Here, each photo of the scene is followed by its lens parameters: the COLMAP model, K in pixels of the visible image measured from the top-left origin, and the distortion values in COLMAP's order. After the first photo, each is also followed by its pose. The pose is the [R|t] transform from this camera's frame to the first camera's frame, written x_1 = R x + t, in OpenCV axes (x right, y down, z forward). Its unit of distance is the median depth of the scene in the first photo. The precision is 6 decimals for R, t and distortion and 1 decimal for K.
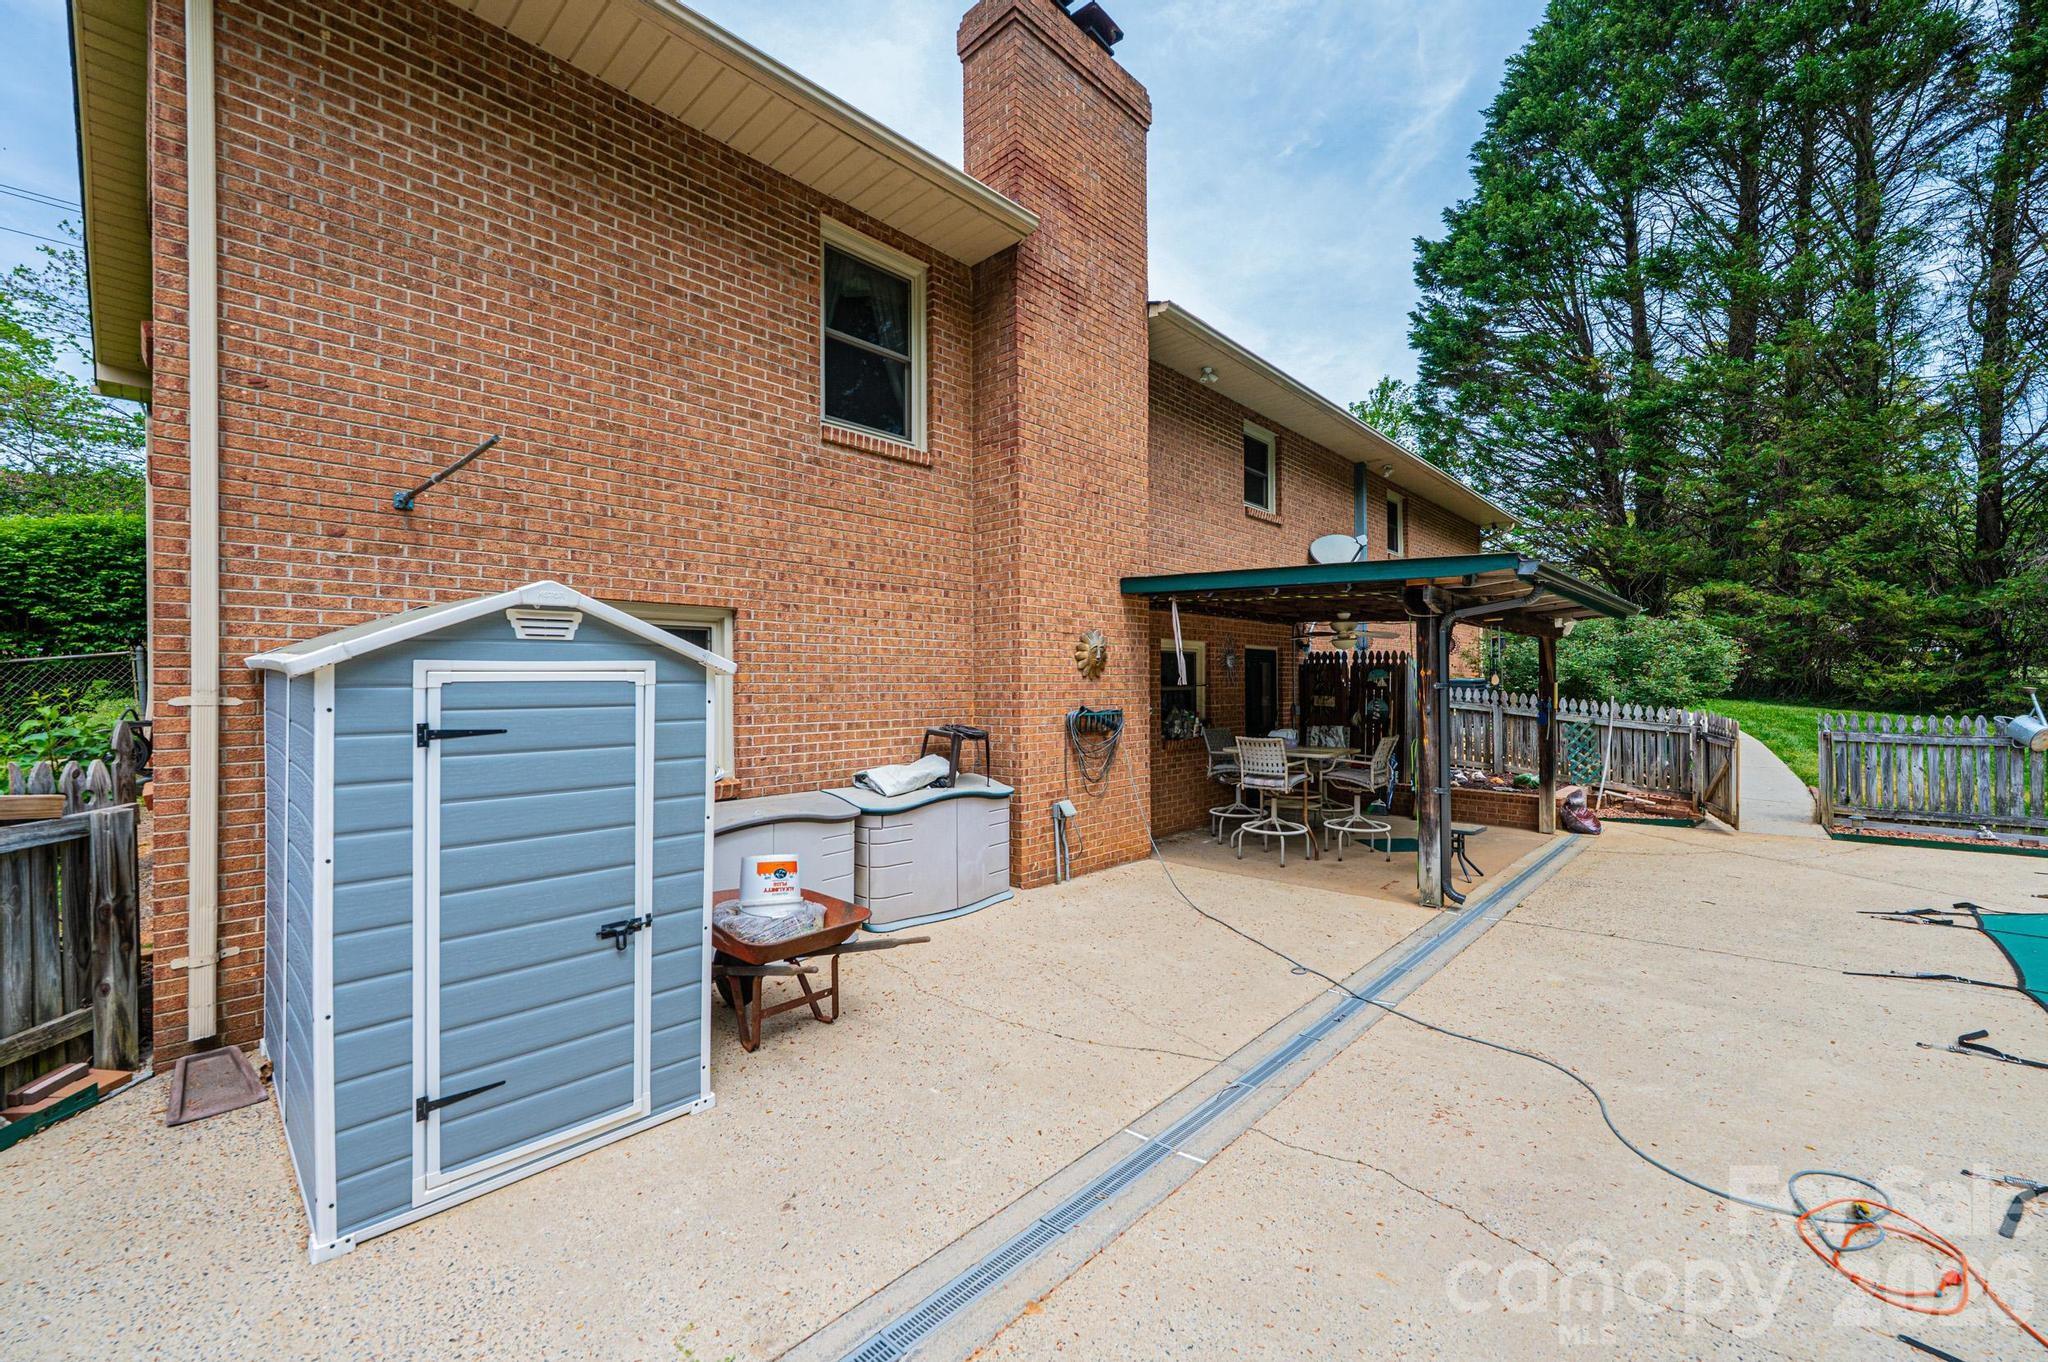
lens RADIAL K [[814.2, 0, 1026.6], [0, 814.2, 682.5], [0, 0, 1]] dist [-0.000393, 0.000119]
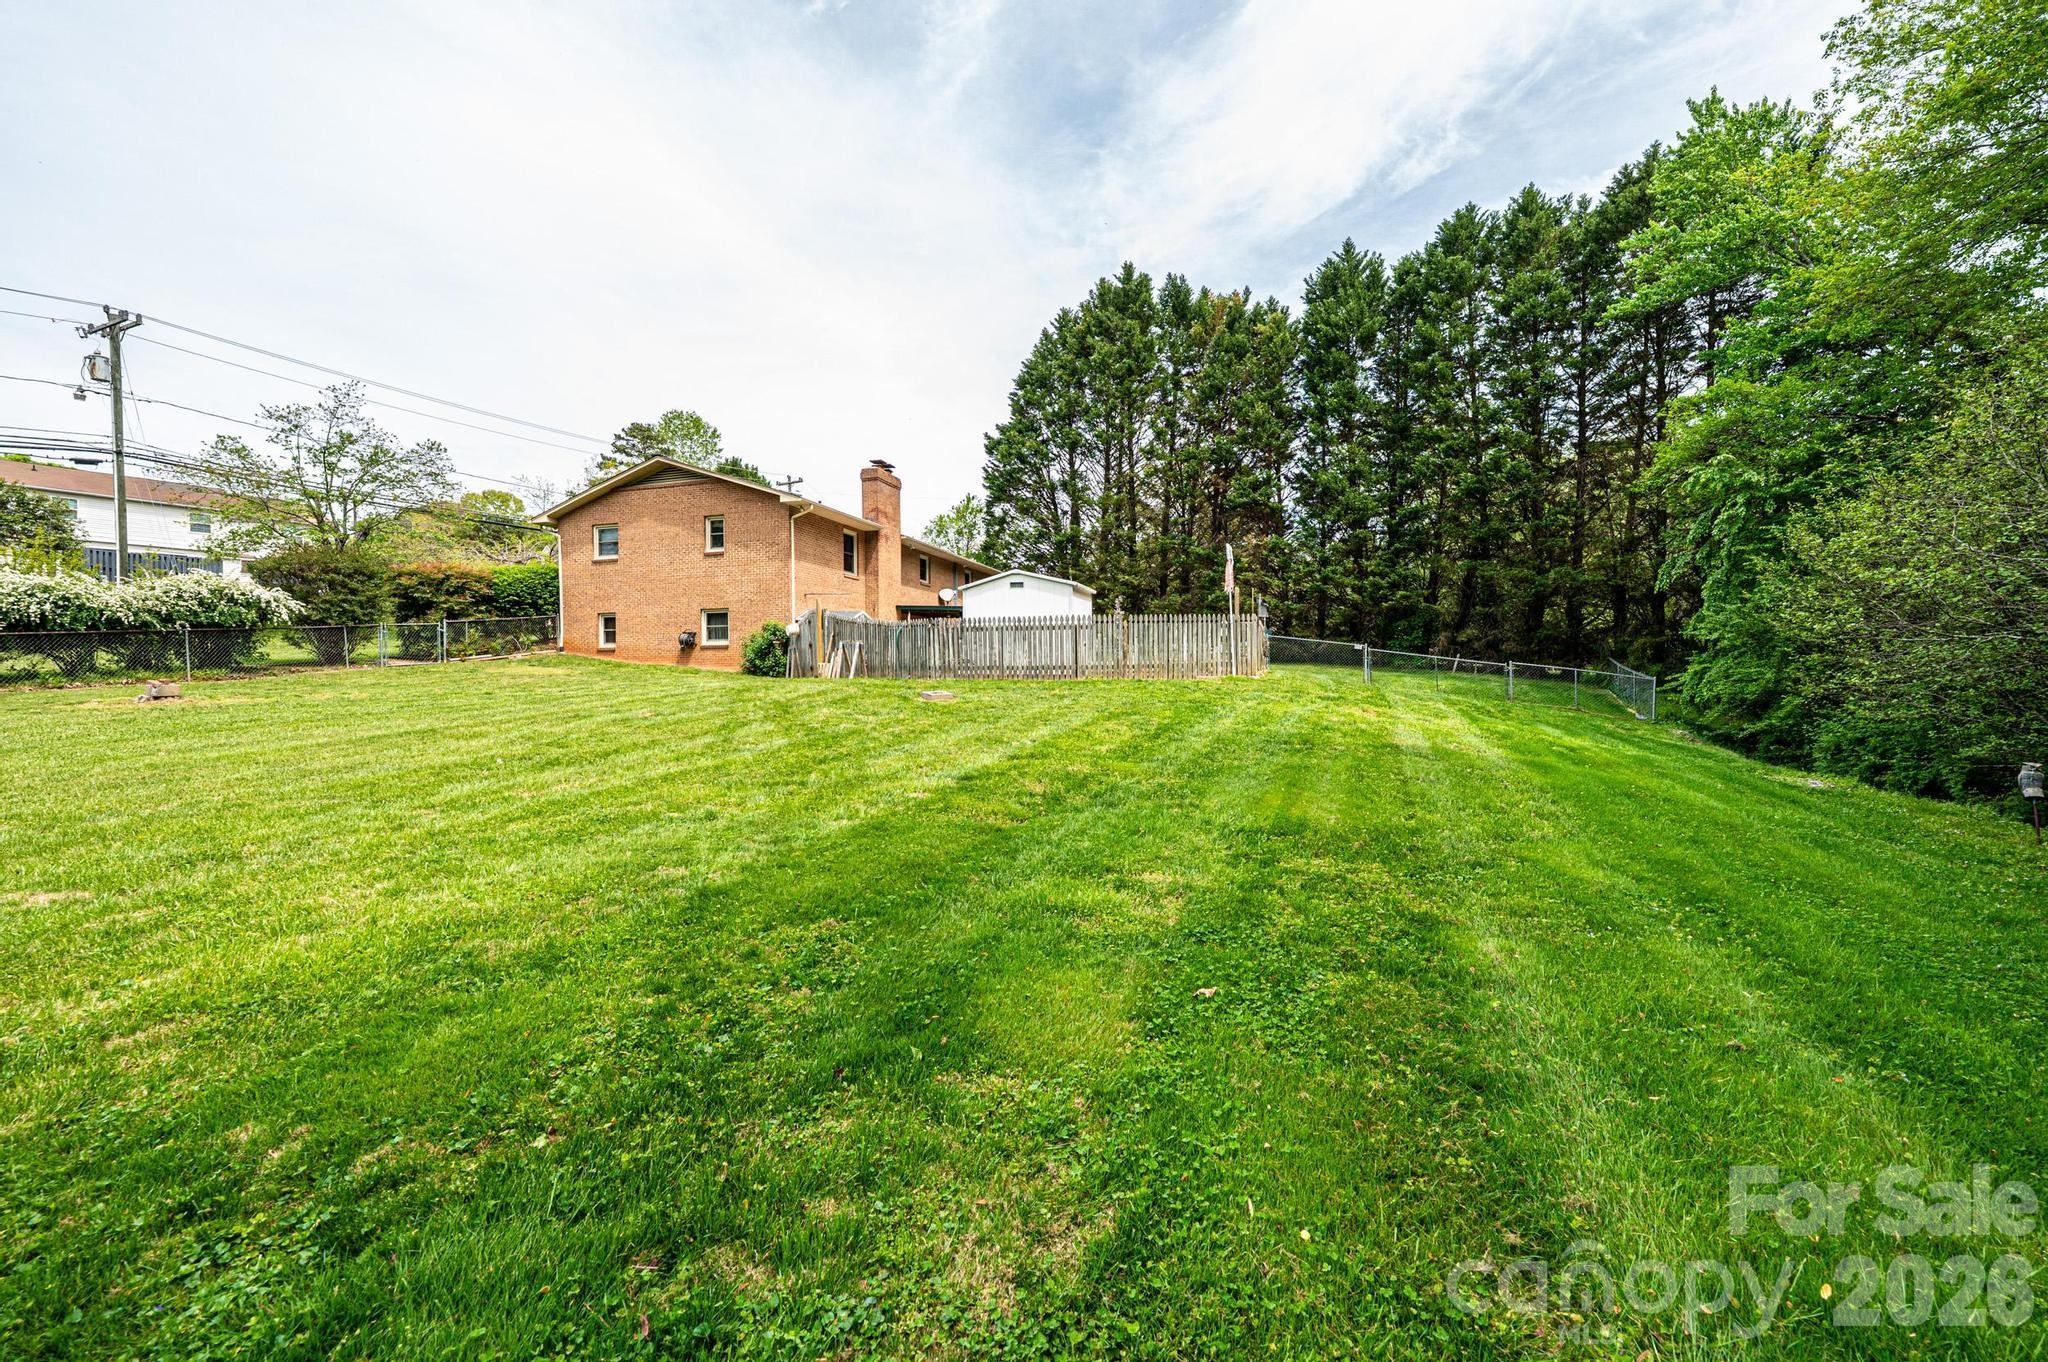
lens RADIAL K [[814.2, 0, 1026.6], [0, 814.2, 682.5], [0, 0, 1]] dist [-0.000393, 0.000119]
pose [[0.900314, -0.009842, 0.435130, -1.008524], [0.009108, 0.999951, 0.003772, 0.229789], [-0.435146, 0.000567, 0.900360, -2.760315]]
